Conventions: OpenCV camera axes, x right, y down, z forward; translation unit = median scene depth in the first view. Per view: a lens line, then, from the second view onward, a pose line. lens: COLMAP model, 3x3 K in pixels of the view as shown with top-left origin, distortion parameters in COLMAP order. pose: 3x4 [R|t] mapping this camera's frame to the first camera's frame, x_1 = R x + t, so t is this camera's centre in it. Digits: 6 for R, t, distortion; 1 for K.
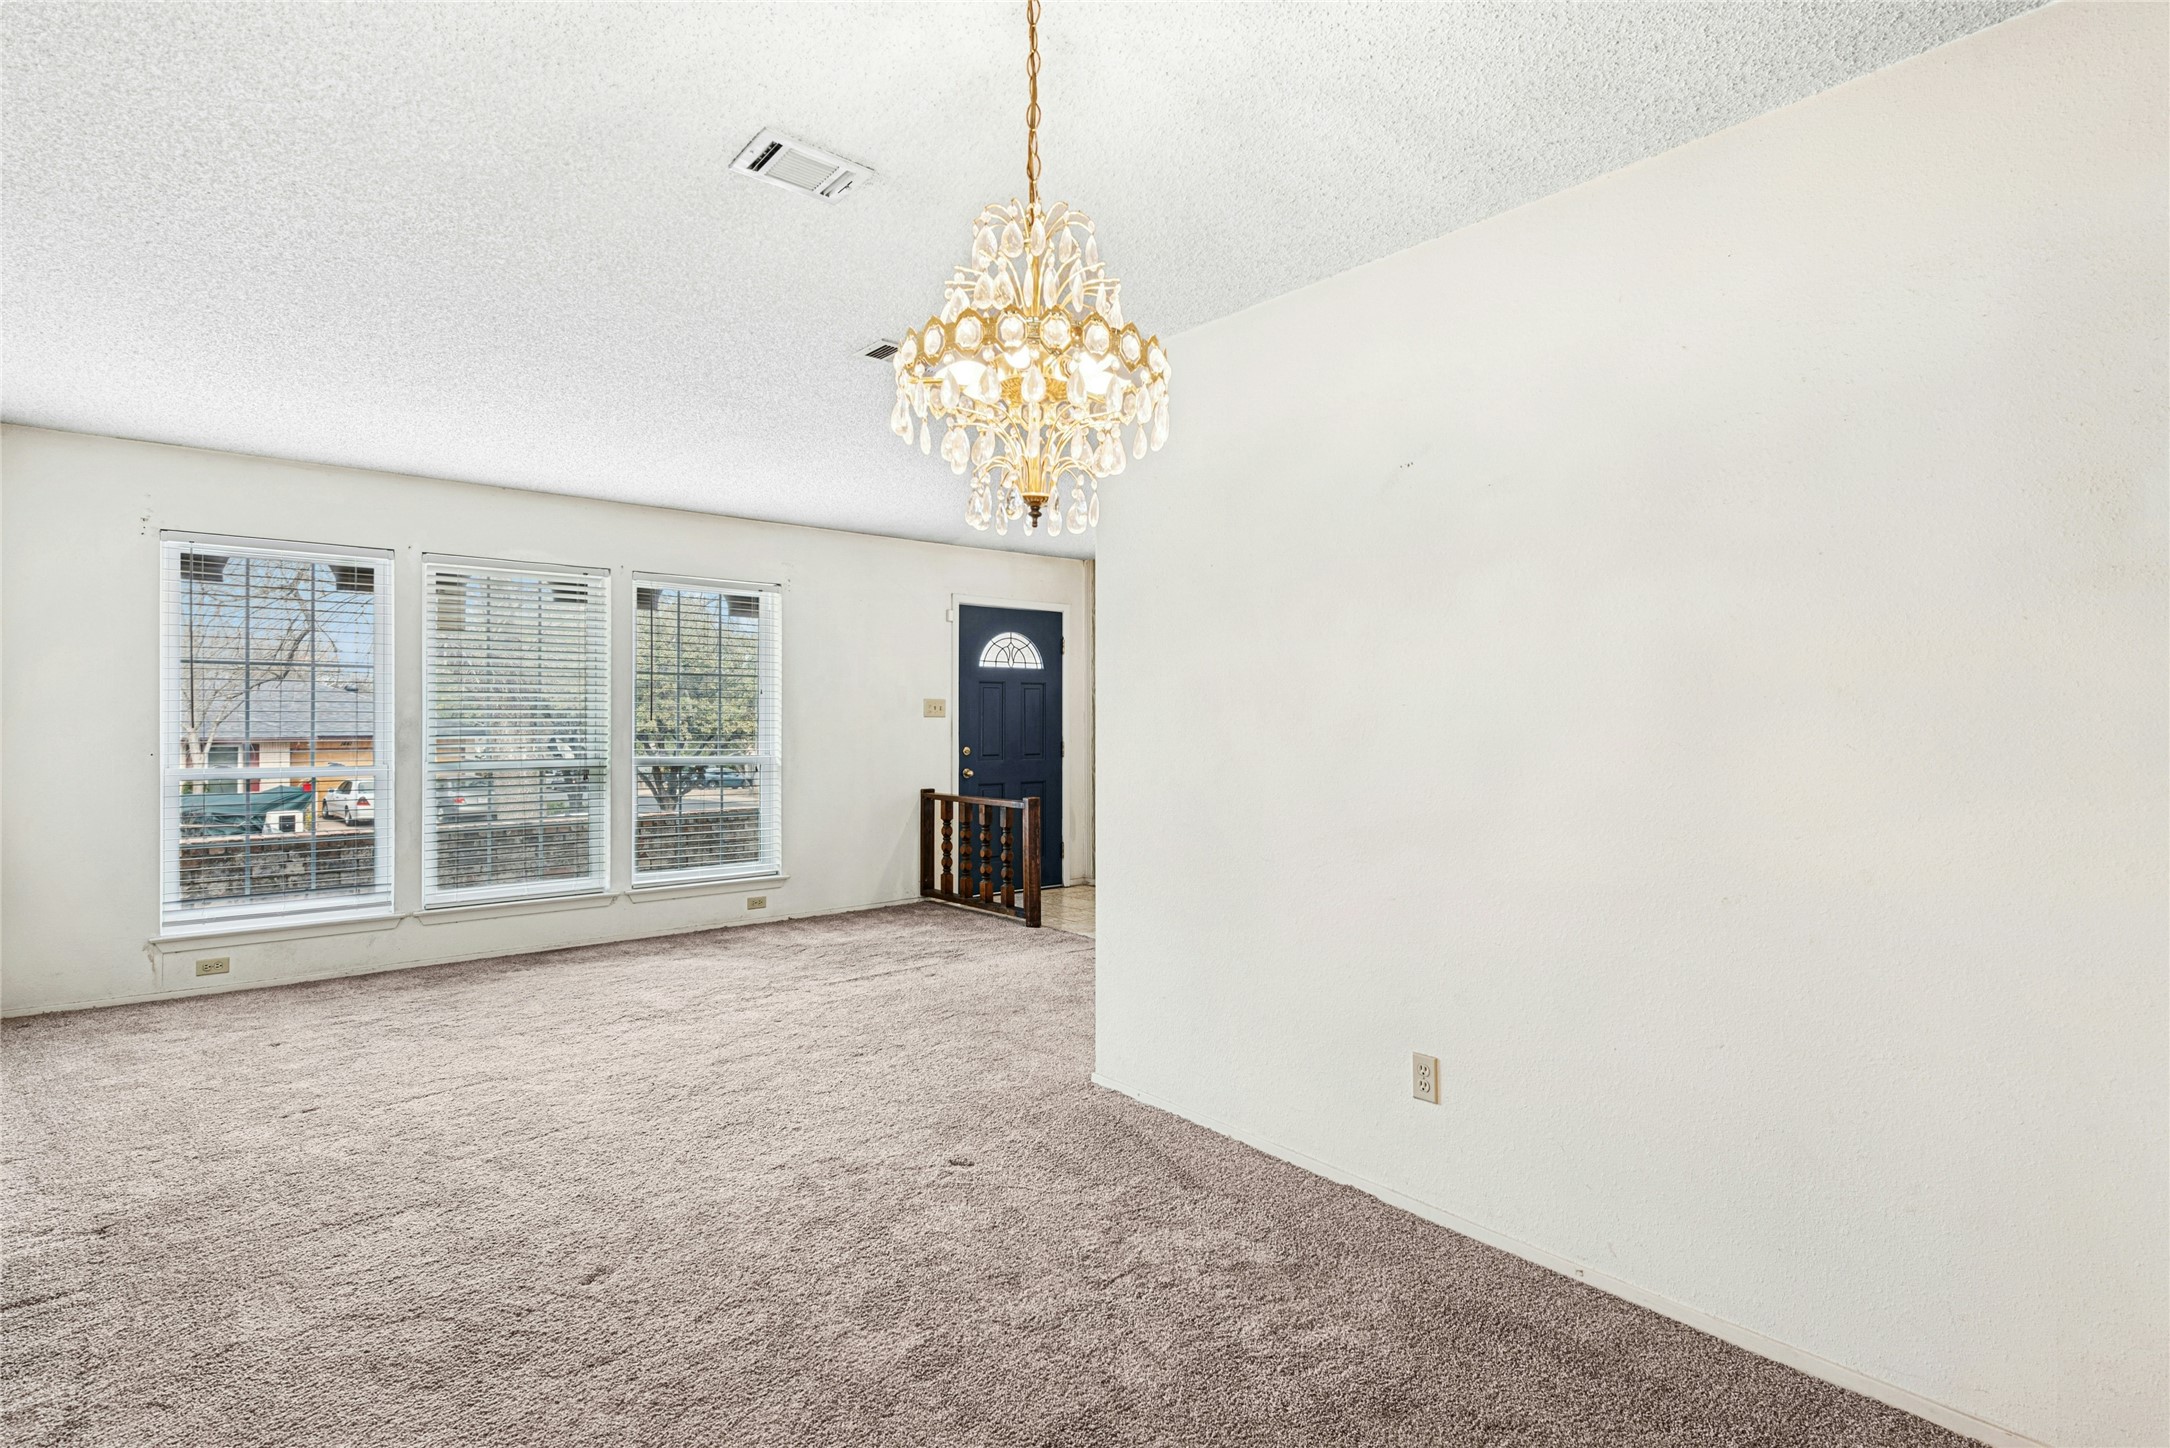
lens RADIAL K [[1046.6, 0, 1081.5], [0, 1046.6, 703.6], [0, 0, 1]] dist [0.006531, -0.000395]
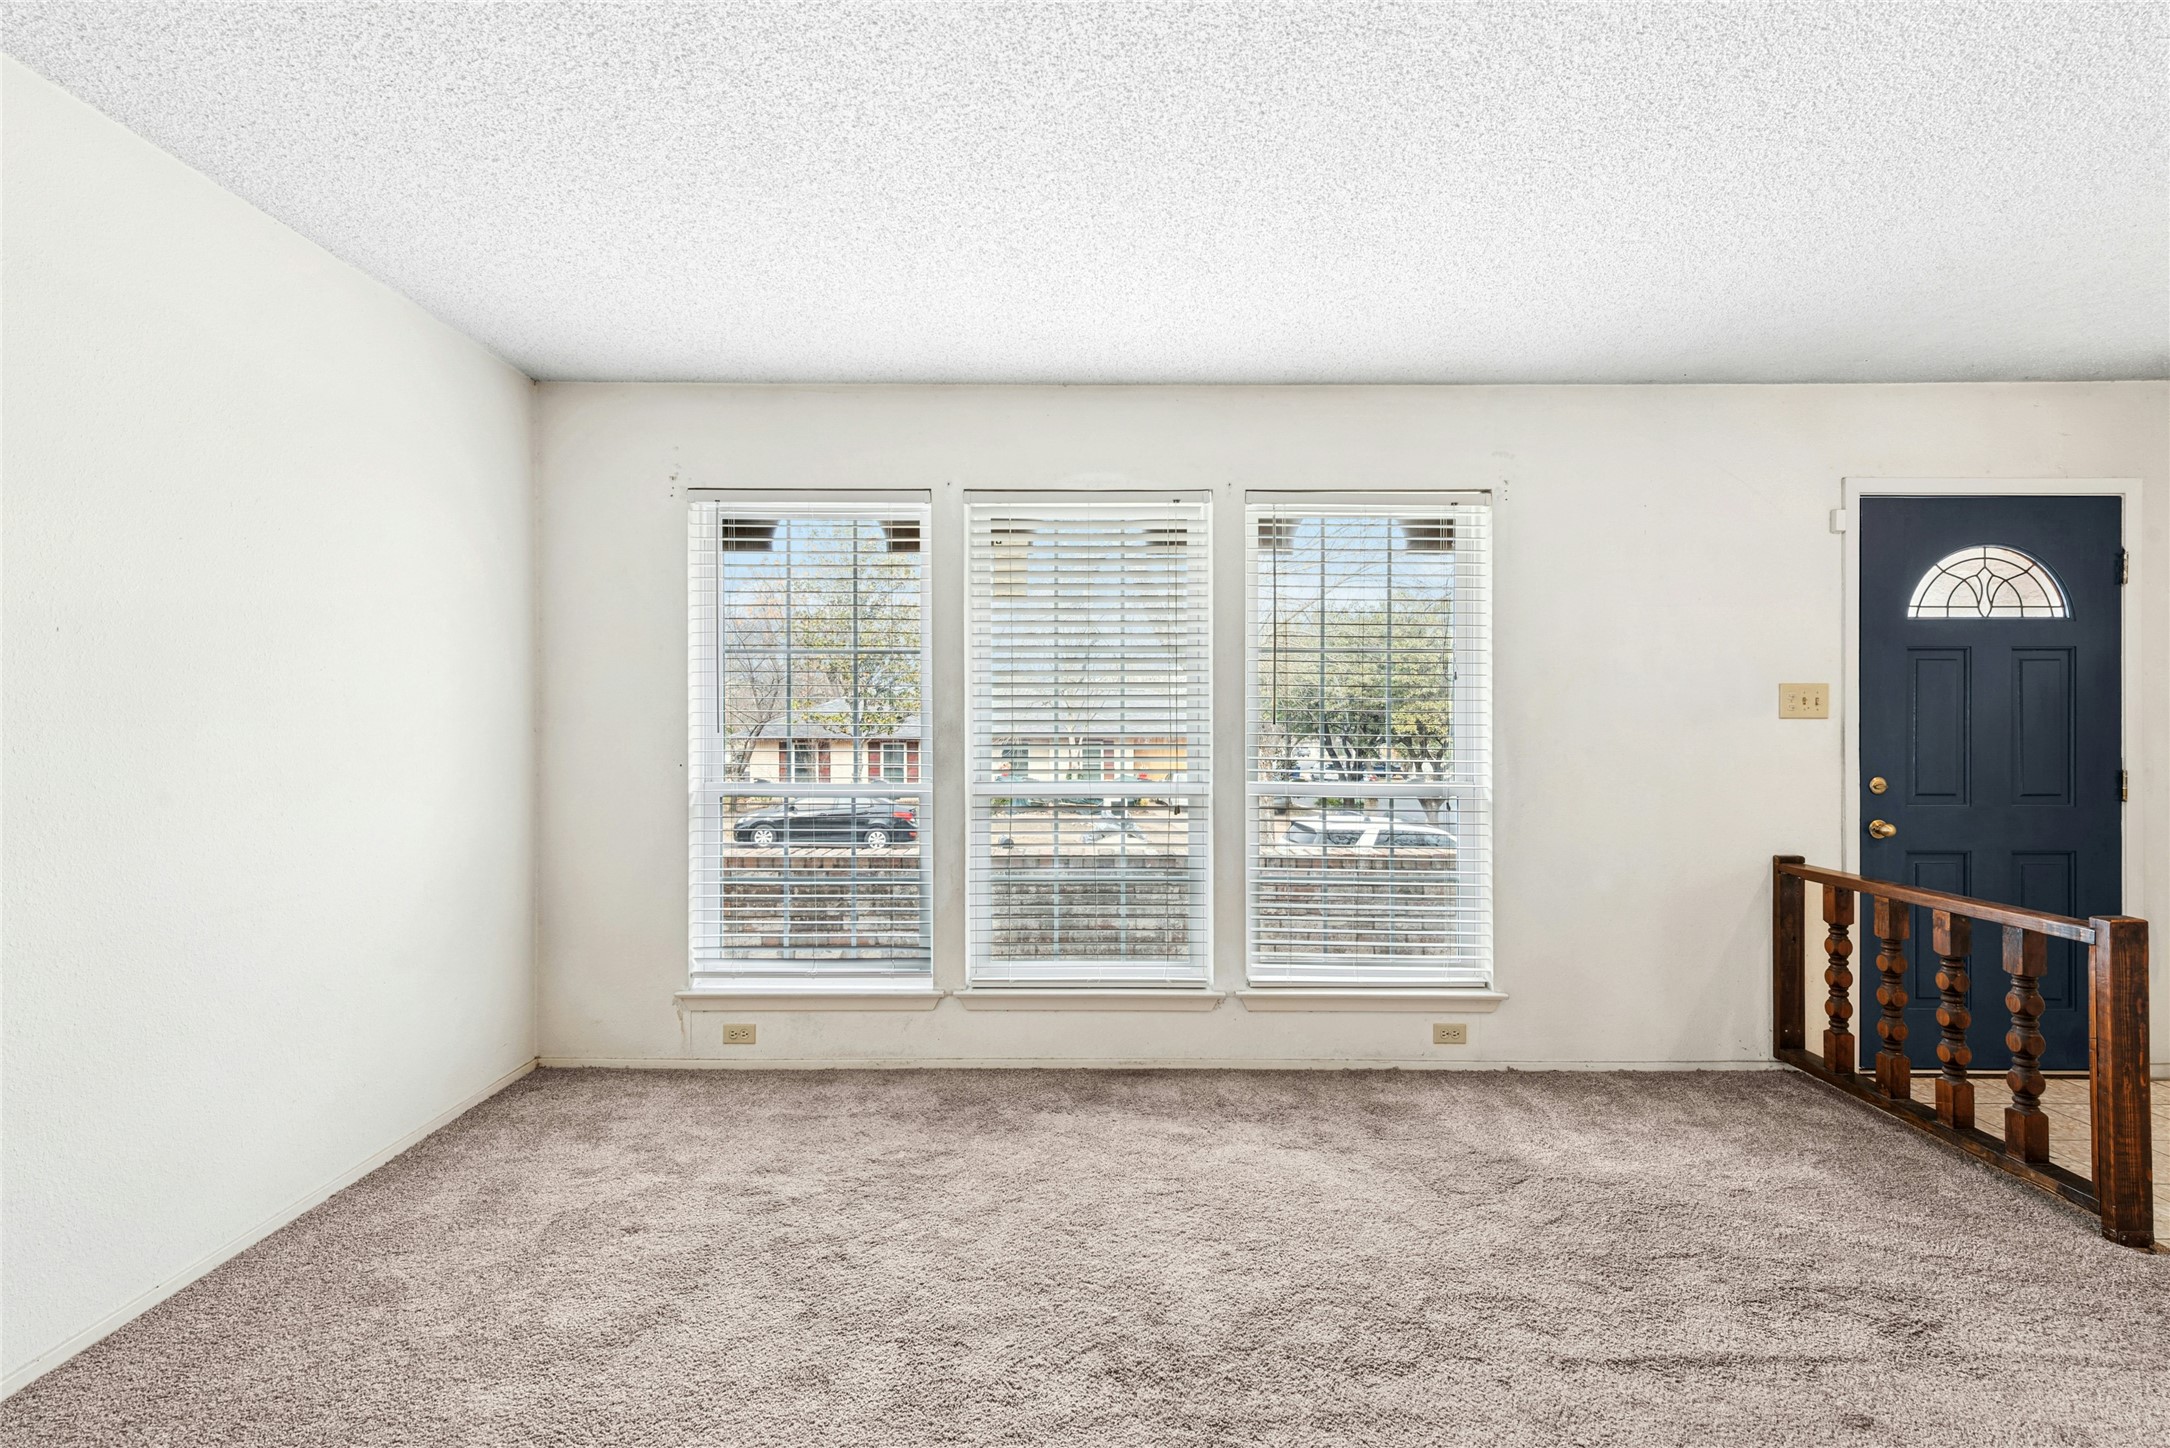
lens RADIAL K [[1046.6, 0, 1087.6], [0, 1046.6, 723.3], [0, 0, 1]] dist [0.006531, -0.000395]
pose [[0.765458, 0.001216, -0.643485, -0.082108], [0.009553, 0.999867, 0.013253, 0.005421], [0.643415, -0.016292, 0.765344, 0.396843]]
